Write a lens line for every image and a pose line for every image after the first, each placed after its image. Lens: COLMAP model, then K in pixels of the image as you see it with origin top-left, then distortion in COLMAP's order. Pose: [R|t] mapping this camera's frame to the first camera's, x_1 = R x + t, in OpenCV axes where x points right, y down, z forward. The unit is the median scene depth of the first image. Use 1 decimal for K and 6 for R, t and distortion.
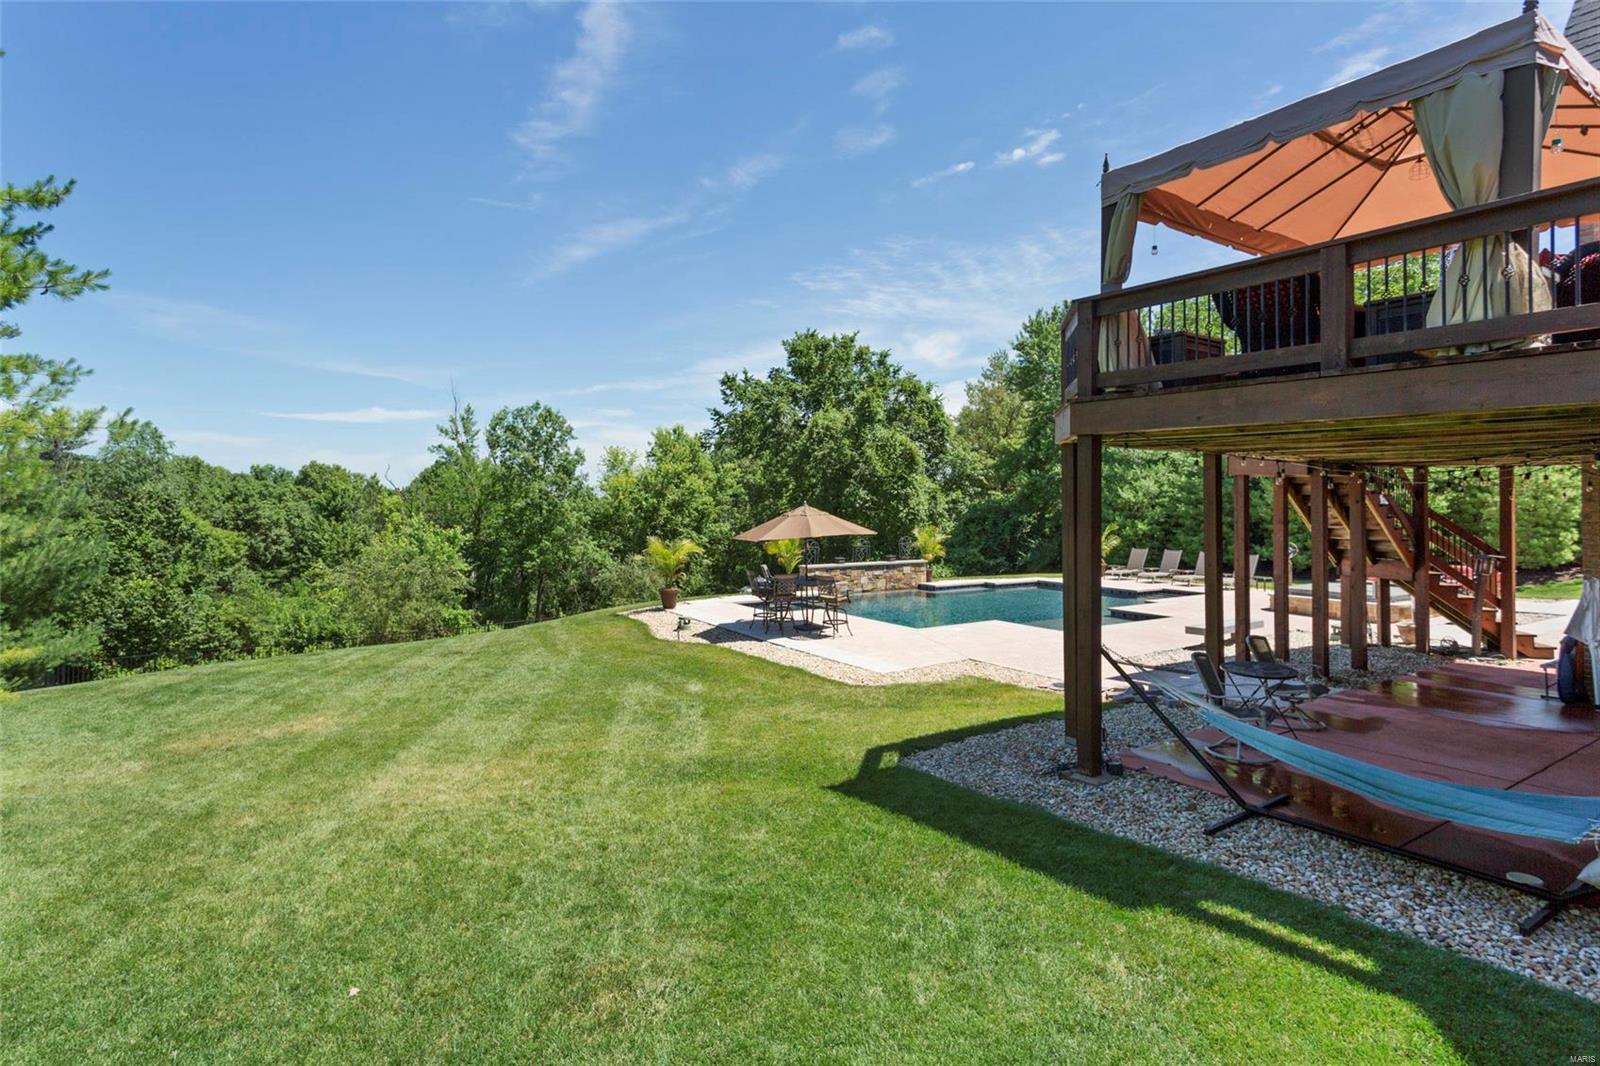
lens RADIAL K [[754.7, 0, 772.6], [0, 754.7, 486.5], [0, 0, 1]] dist [-0.003577, -0.000173]
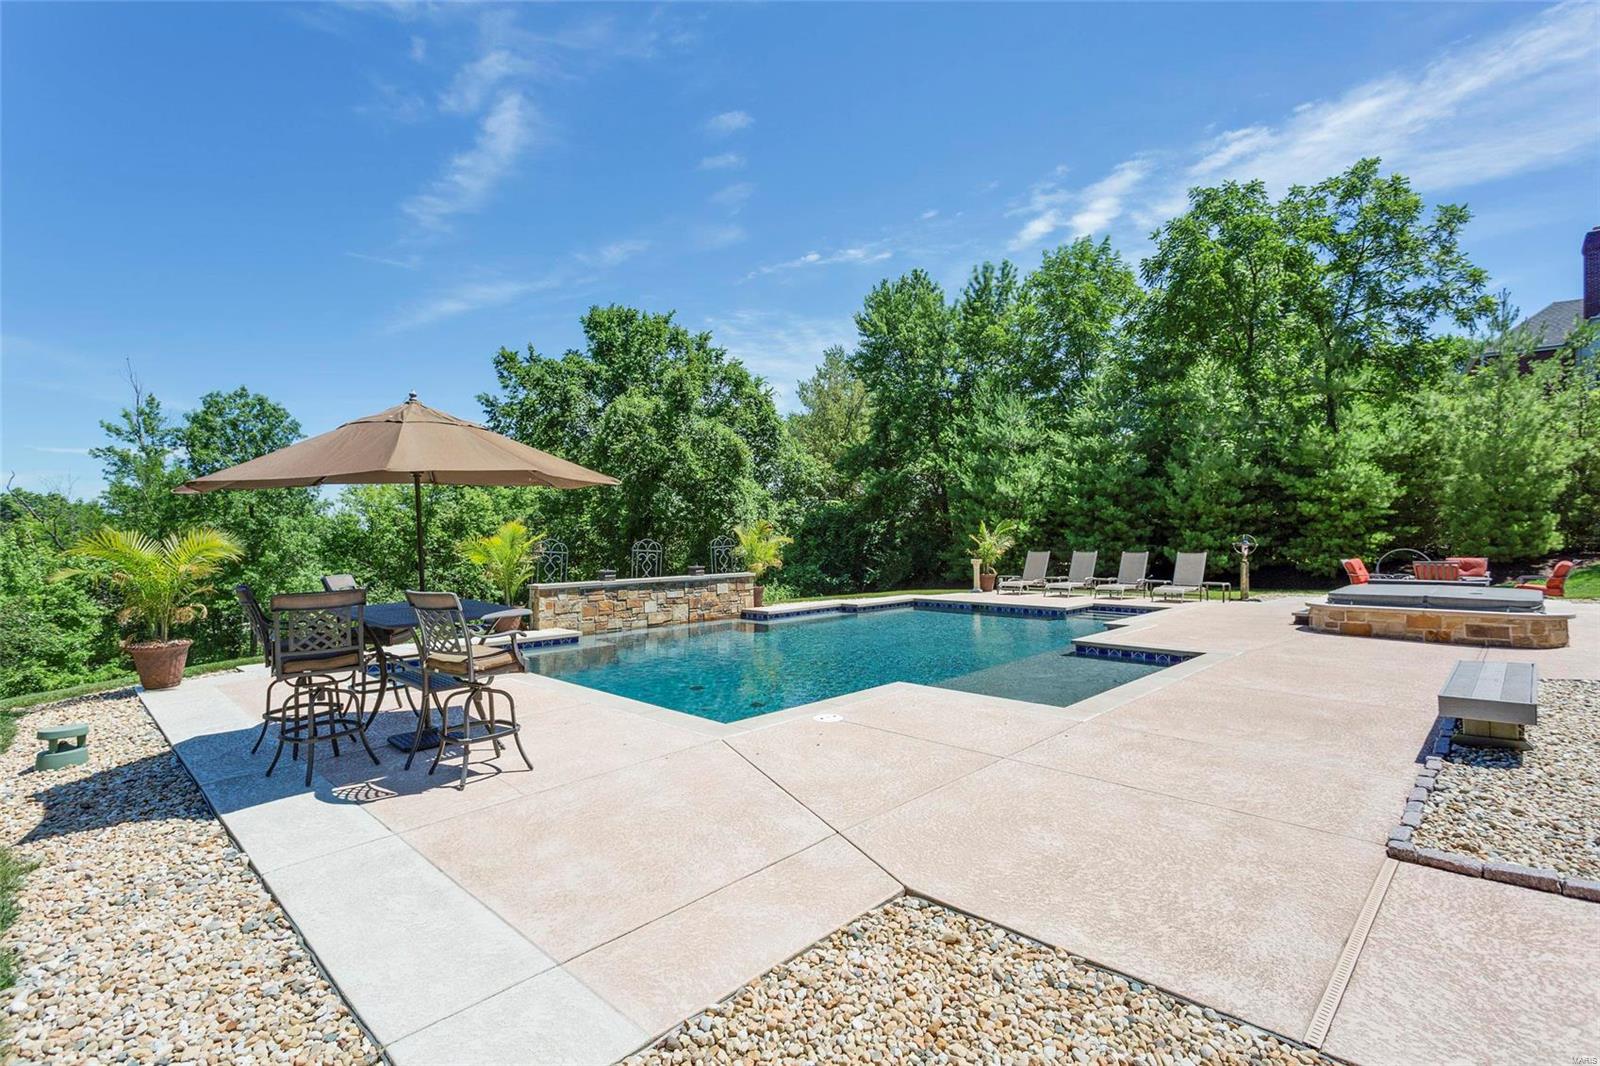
lens RADIAL K [[753.5, 0, 792.2], [0, 753.5, 536.0], [0, 0, 1]] dist [-0.006273, 0.008576]
pose [[0.969382, -0.013195, 0.245203, 0.043075], [0.006806, 0.999615, 0.026885, 0.026905], [-0.245464, -0.024393, 0.969099, 0.203451]]
